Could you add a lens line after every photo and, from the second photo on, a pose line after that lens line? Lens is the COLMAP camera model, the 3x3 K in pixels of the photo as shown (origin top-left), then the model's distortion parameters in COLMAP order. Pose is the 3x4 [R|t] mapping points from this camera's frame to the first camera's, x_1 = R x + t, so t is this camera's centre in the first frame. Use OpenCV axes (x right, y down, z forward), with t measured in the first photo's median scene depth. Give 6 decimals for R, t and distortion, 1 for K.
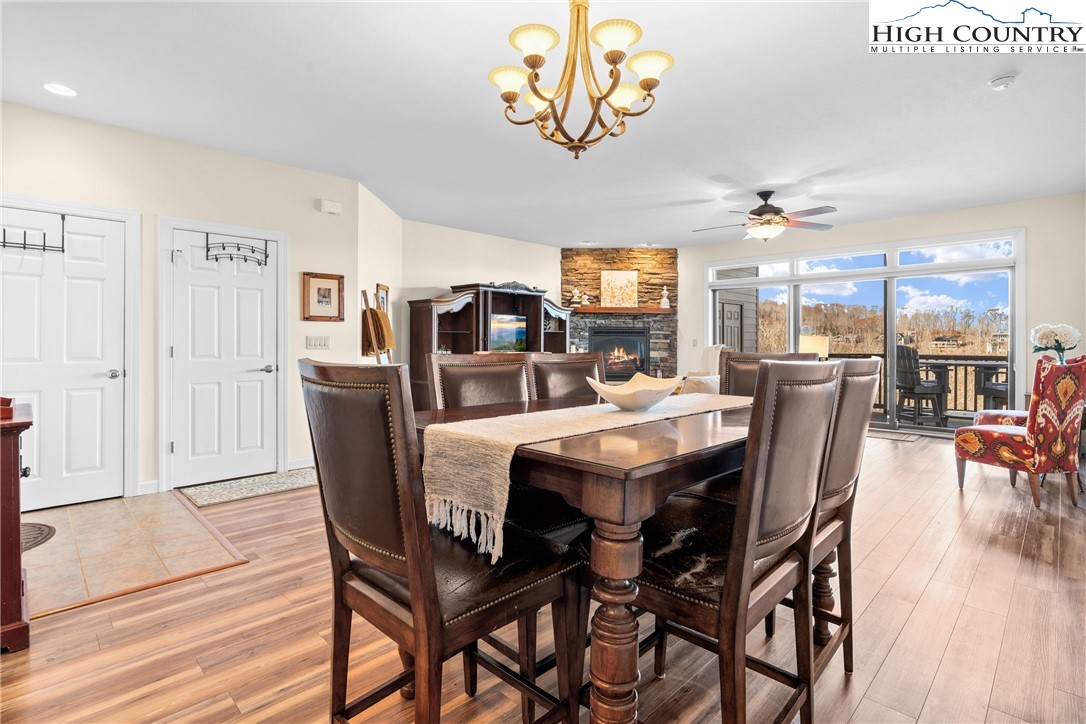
lens RADIAL K [[522.8, 0, 544.4], [0, 522.8, 341.1], [0, 0, 1]] dist [-0.002214, -0.000266]
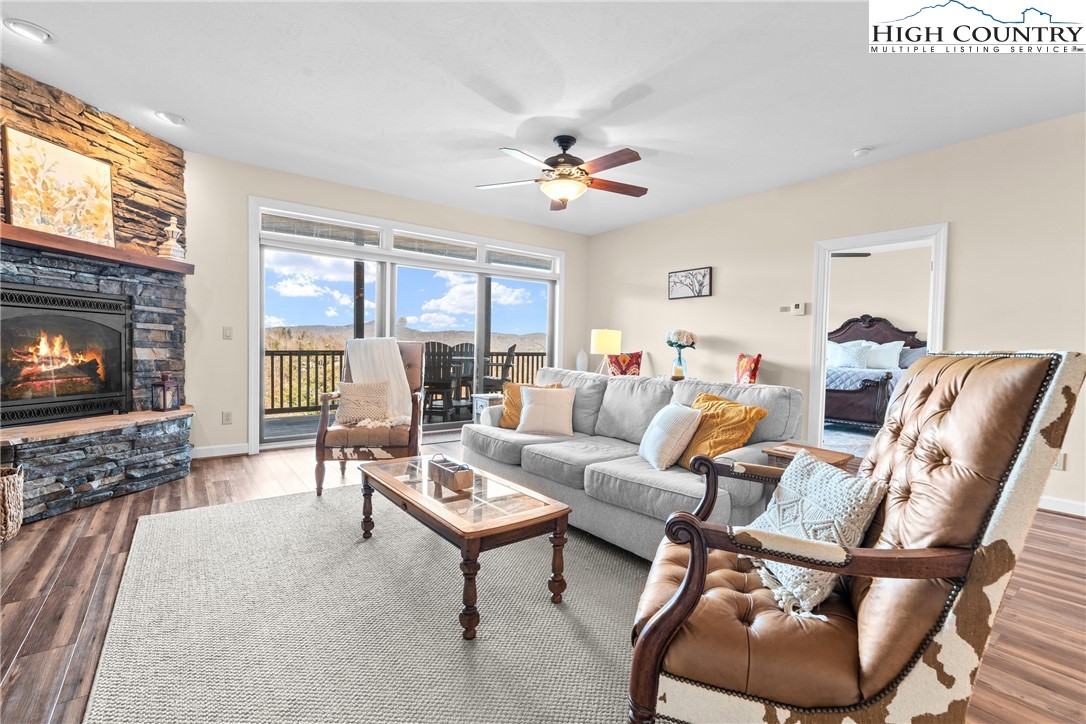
lens RADIAL K [[491.4, 0, 539.4], [0, 491.4, 362.0], [0, 0, 1]] dist [-0.003452, -0.002099]
pose [[0.138797, -0.023735, 0.990036, -0.196621], [-0.021167, 0.999413, 0.026927, 0.013430], [-0.990095, -0.024694, 0.138213, 0.625982]]
